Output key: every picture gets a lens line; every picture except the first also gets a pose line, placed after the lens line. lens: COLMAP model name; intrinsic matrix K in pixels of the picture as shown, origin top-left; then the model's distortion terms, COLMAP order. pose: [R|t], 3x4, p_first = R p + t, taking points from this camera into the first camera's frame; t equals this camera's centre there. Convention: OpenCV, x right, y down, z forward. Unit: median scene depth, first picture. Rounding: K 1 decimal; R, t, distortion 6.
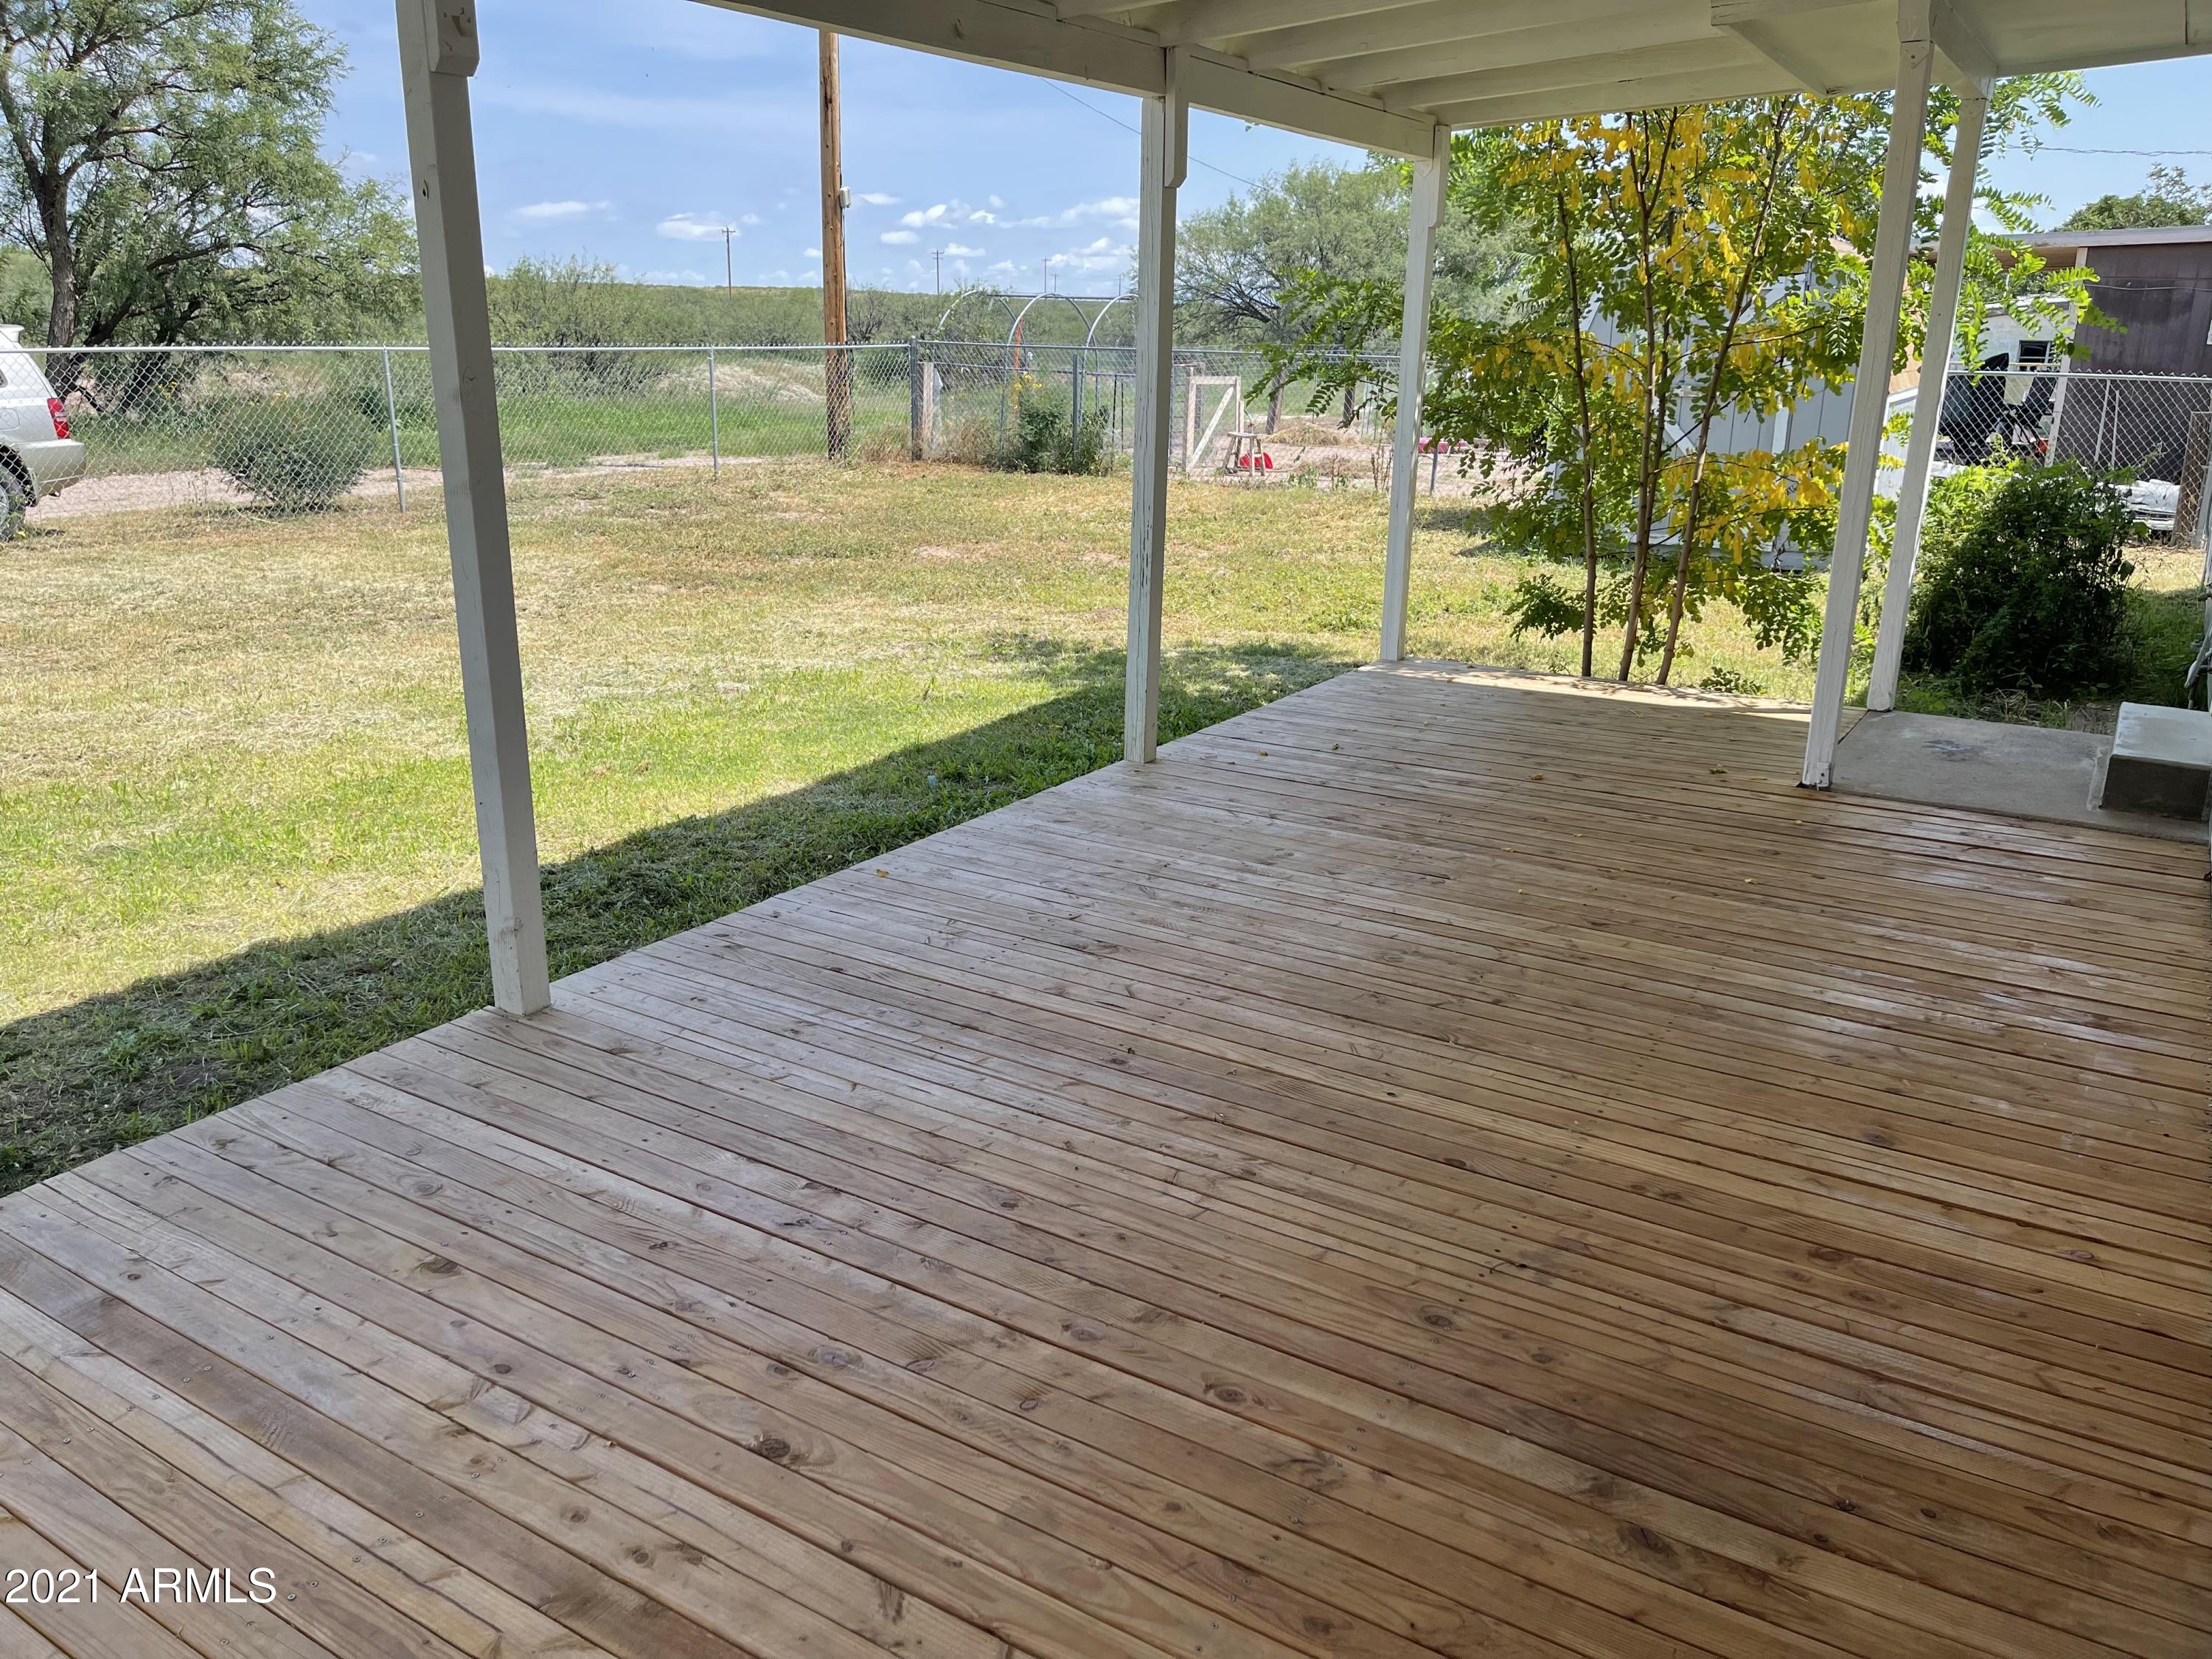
lens RADIAL K [[1661.5, 0, 1103.3], [0, 1661.5, 828.7], [0, 0, 1]] dist [0.069325, -0.090505]
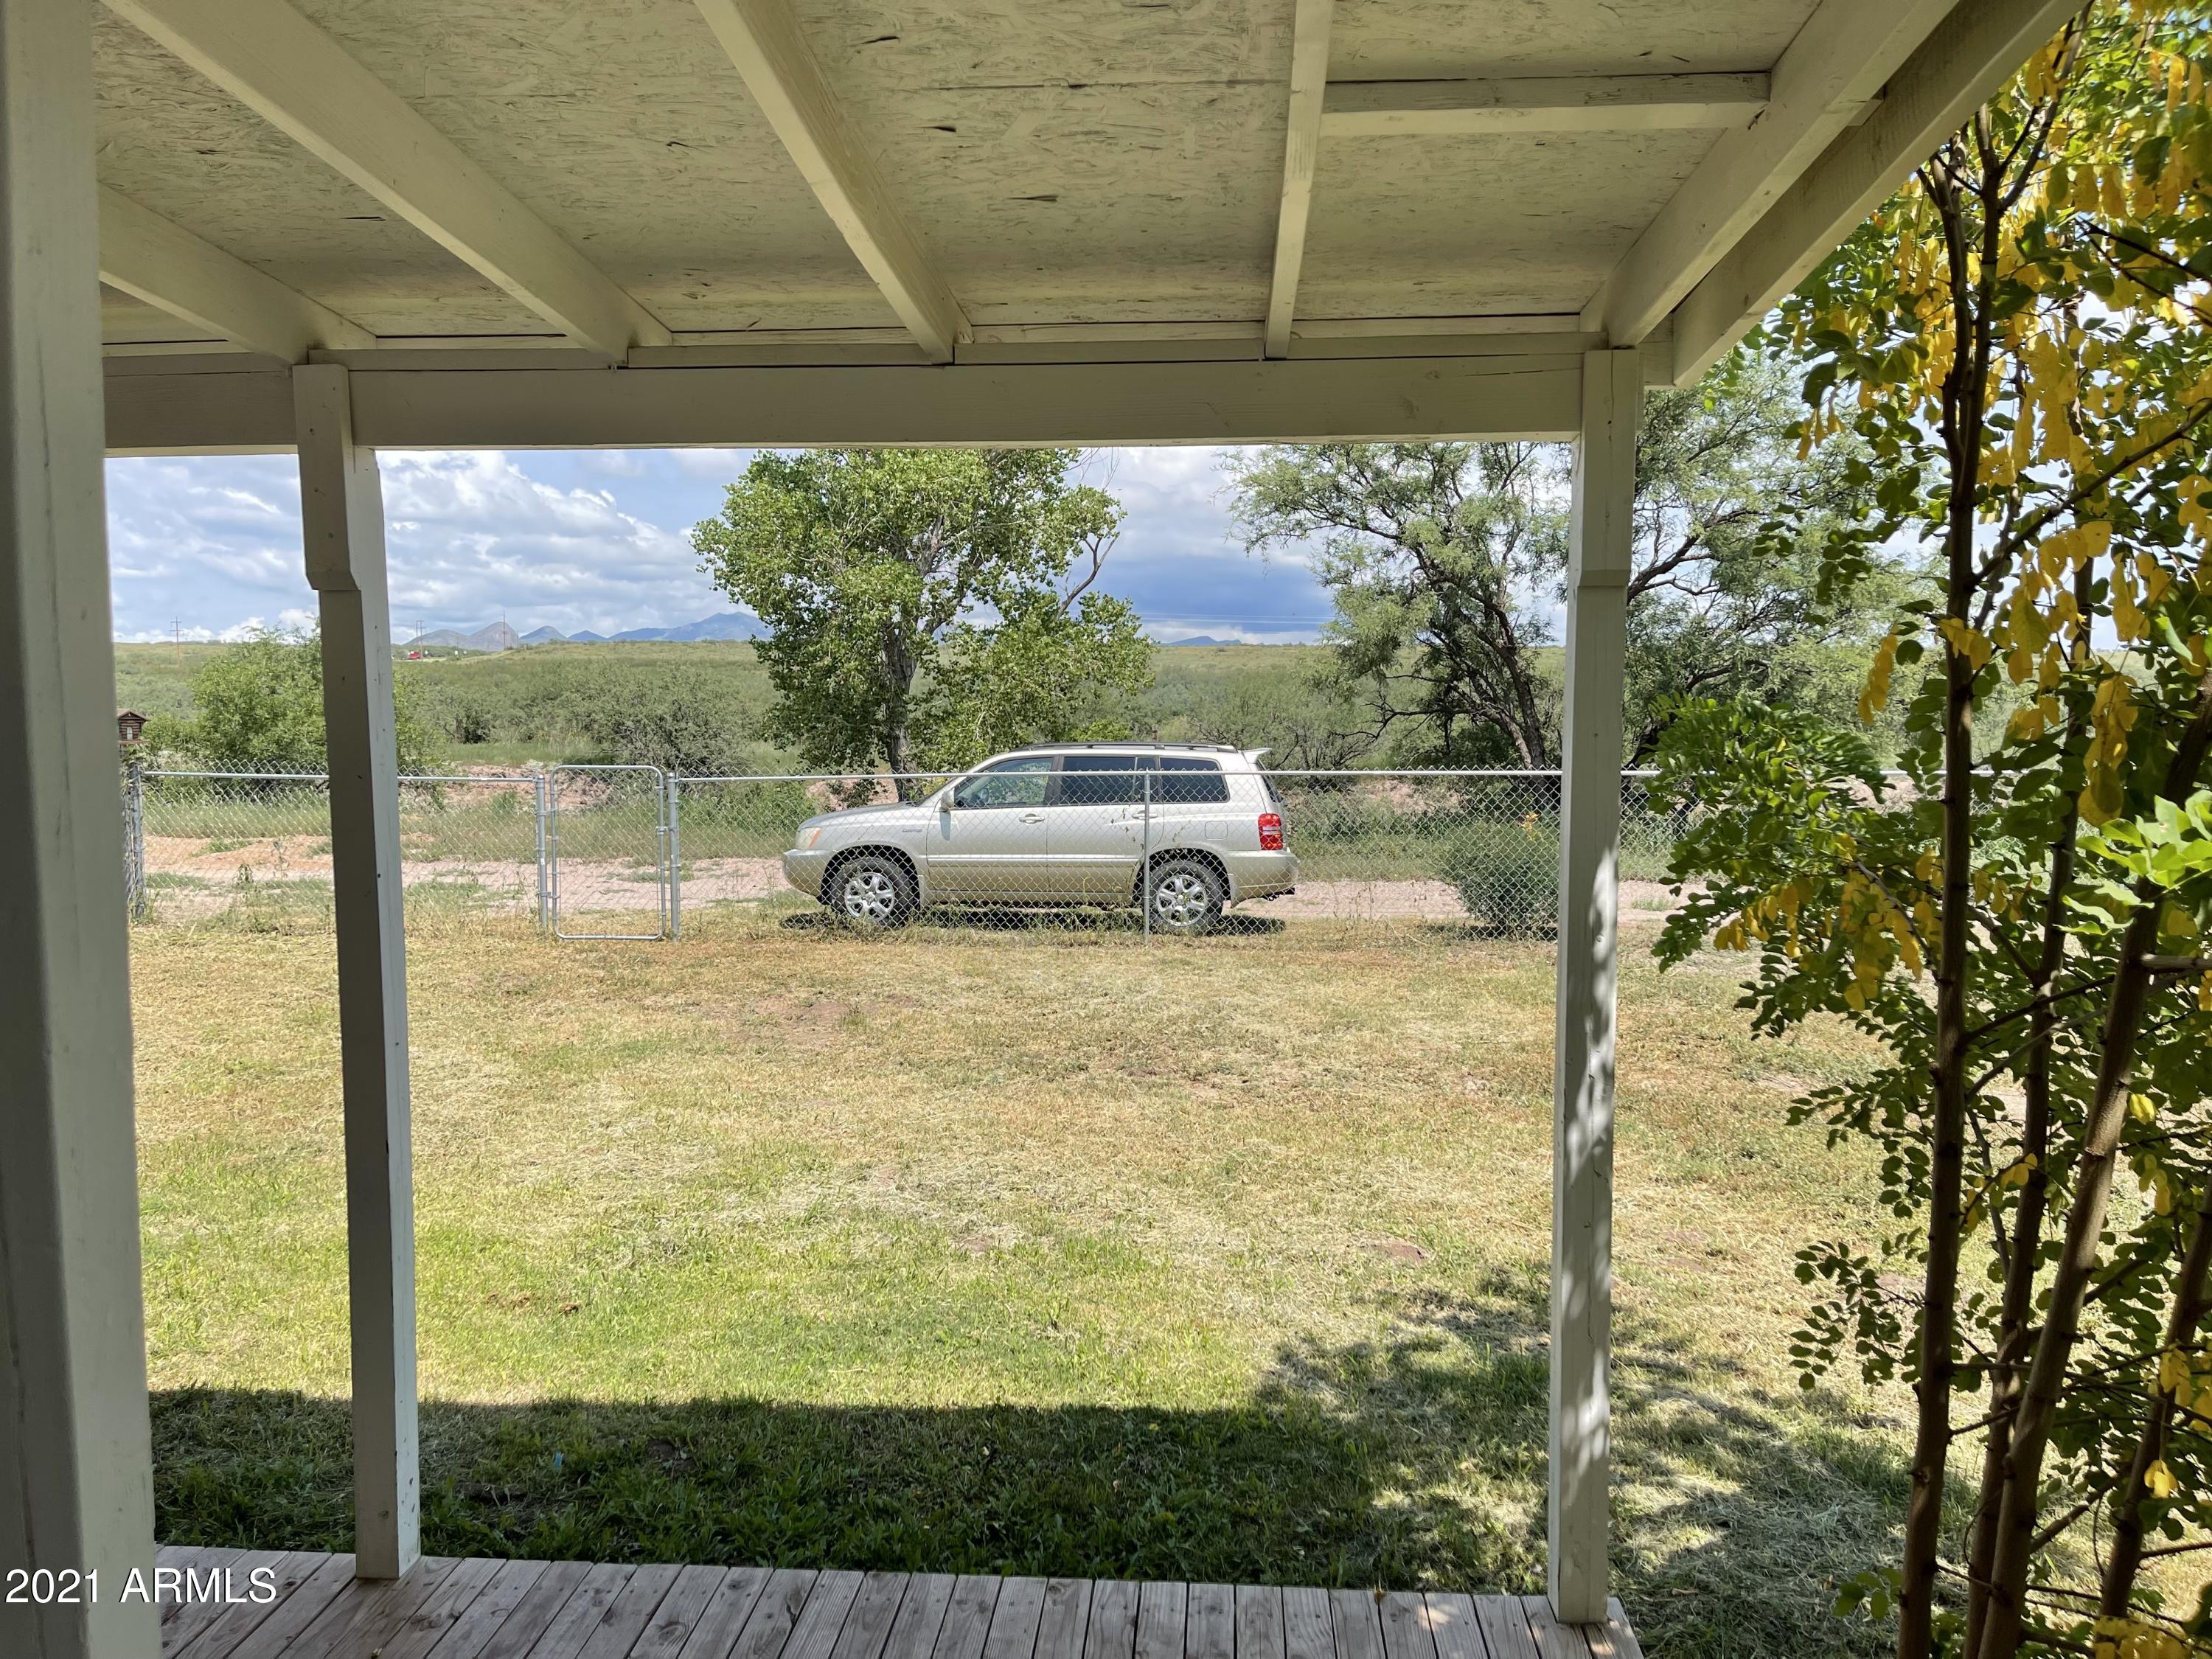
lens RADIAL K [[1661.5, 0, 1086.4], [0, 1661.5, 840.4], [0, 0, 1]] dist [0.069325, -0.090505]
pose [[0.457878, 0.054935, -0.887316, 0.704362], [-0.249524, 0.965910, -0.068959, -0.340504], [0.853280, 0.252981, 0.455976, 1.033626]]
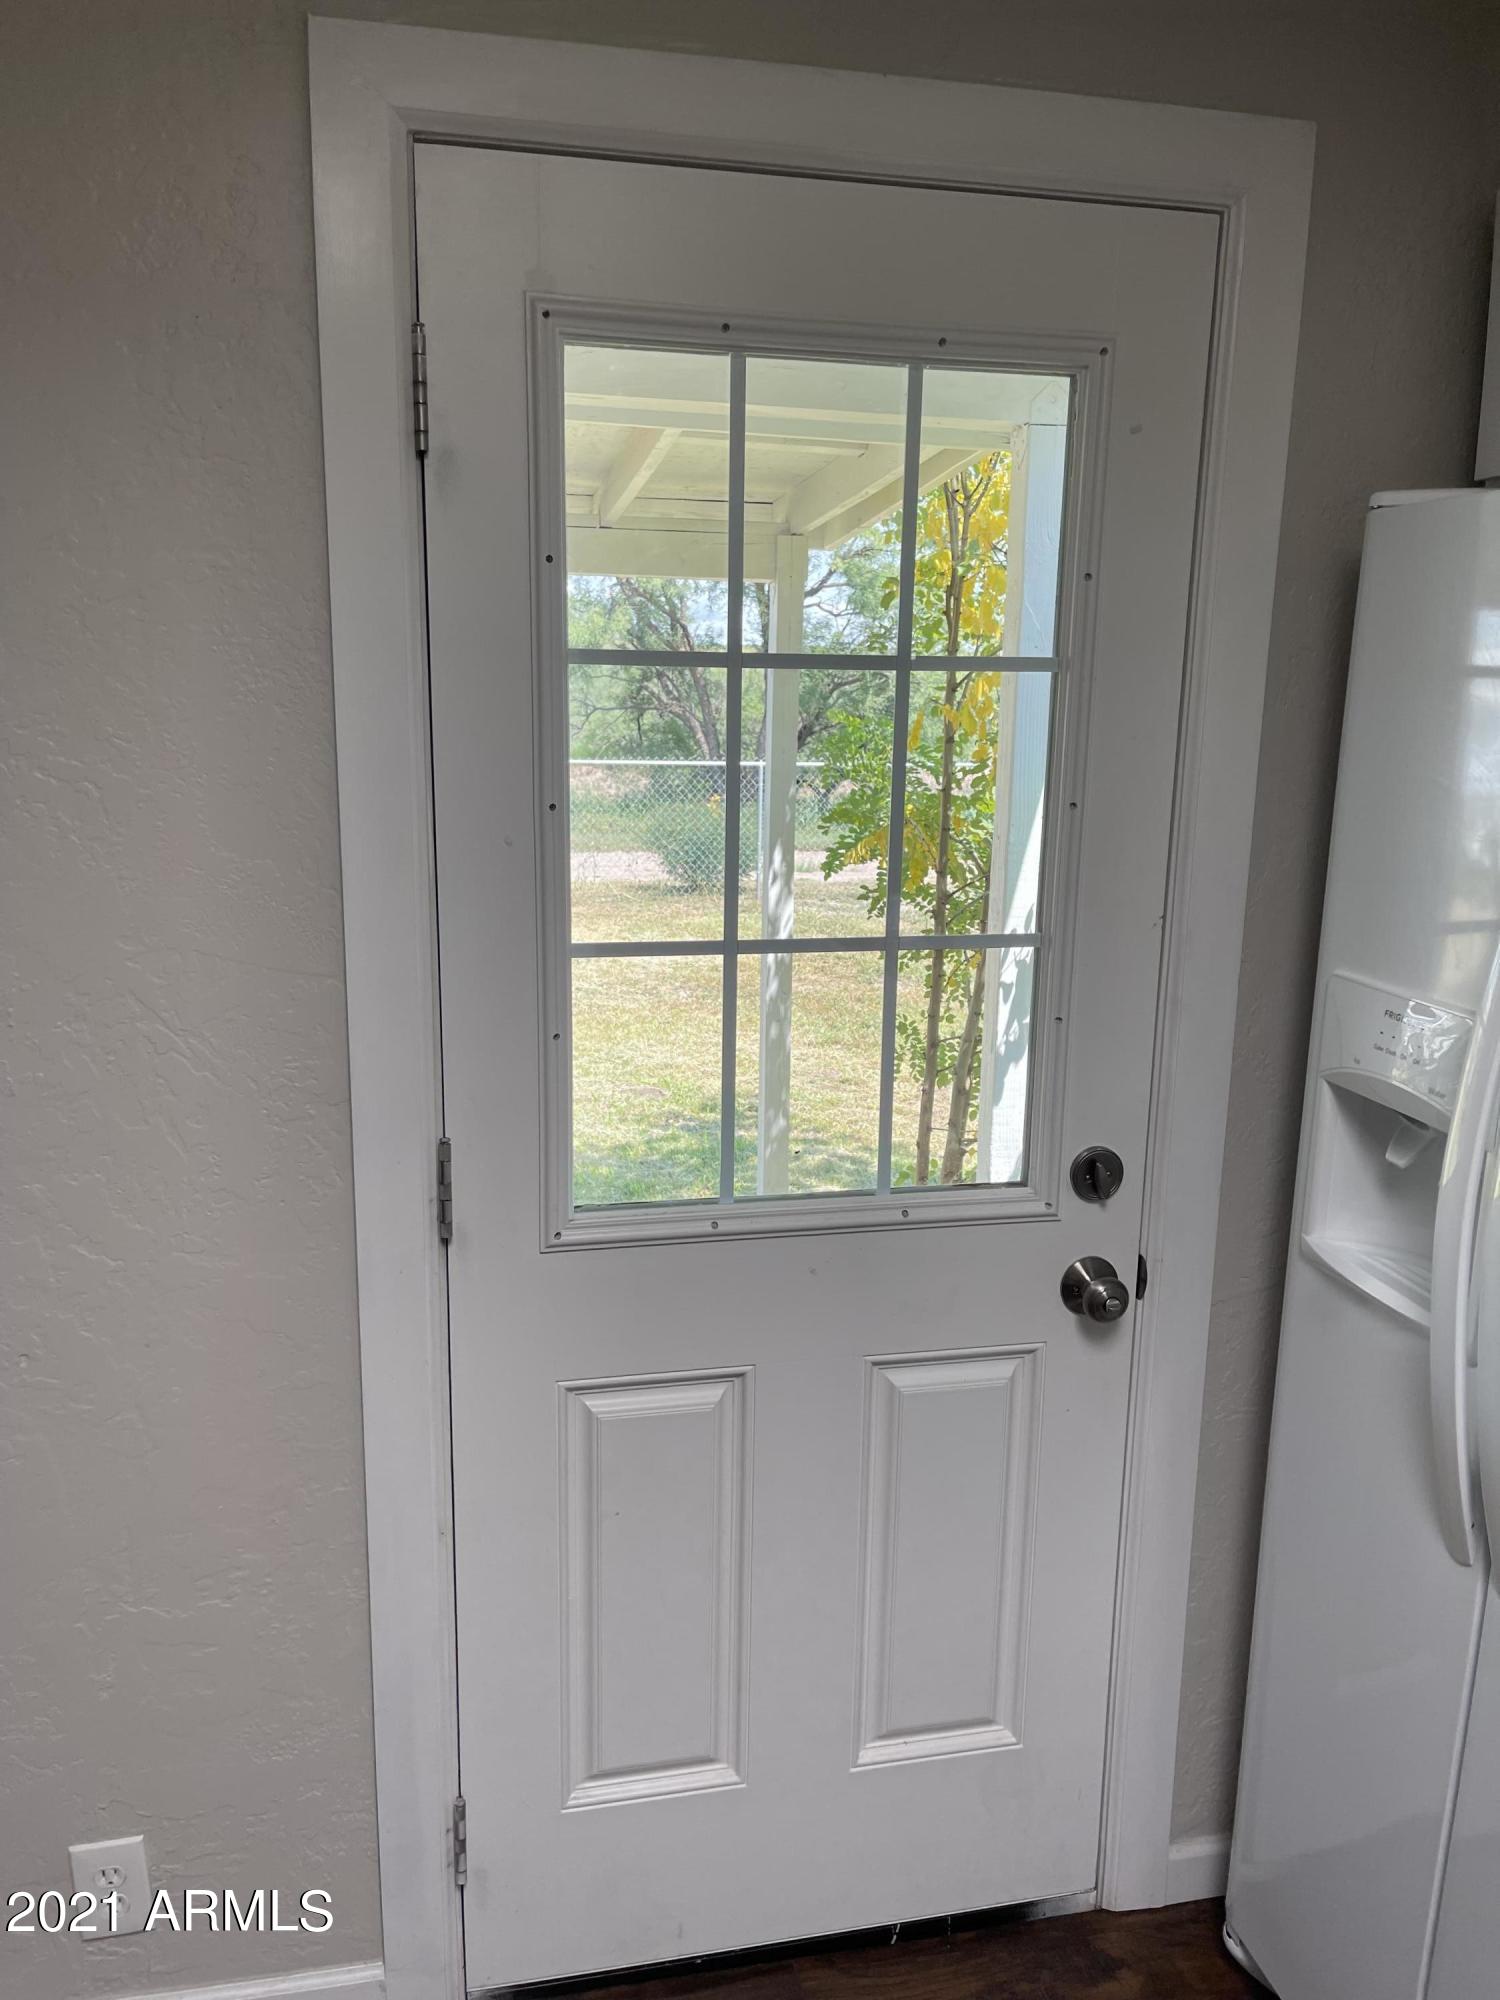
lens RADIAL K [[1502.3, 0, 757.3], [0, 1502.3, 1011.9], [0, 0, 1]] dist [0.069325, -0.090505]
pose [[0.697408, 0.140940, -0.702679, 0.962713], [-0.212466, 0.977055, -0.014899, -0.279614], [0.684457, 0.159686, 0.711351, 0.767082]]
